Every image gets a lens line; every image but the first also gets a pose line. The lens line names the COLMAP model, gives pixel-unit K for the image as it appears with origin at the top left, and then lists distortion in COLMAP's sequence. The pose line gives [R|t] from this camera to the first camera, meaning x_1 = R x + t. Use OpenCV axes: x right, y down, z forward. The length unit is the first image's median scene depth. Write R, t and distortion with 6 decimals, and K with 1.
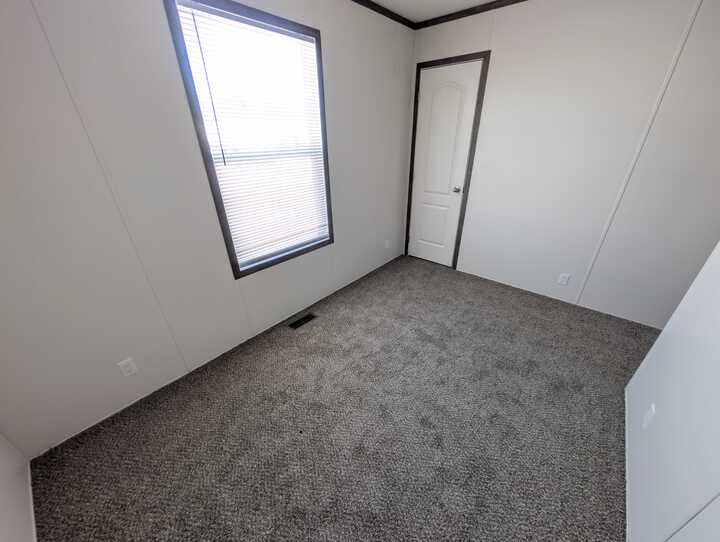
lens RADIAL K [[275.6, 0, 358.7], [0, 275.6, 273.2], [0, 0, 1]] dist [0.001538, 0.000879]
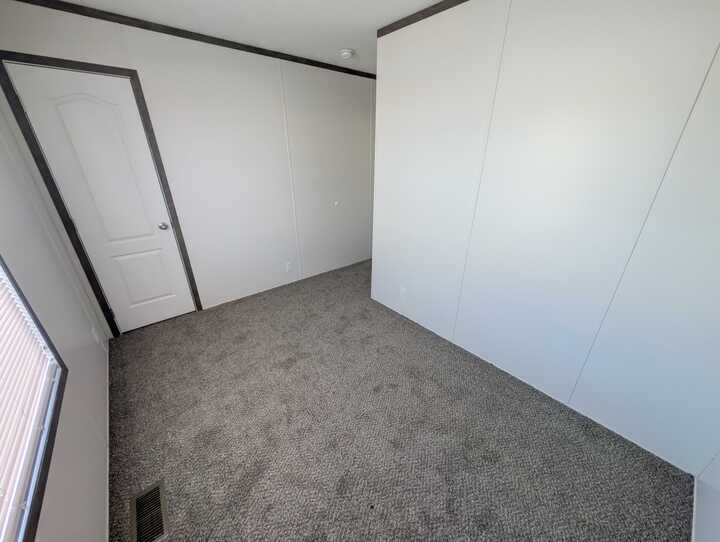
lens RADIAL K [[275.6, 0, 363.7], [0, 275.6, 273.1], [0, 0, 1]] dist [0.001538, 0.000879]
pose [[0.140258, -0.384985, 0.912203, -0.492503], [0.443234, 0.848253, 0.289845, -0.204438], [-0.885365, 0.363666, 0.289613, 0.356134]]
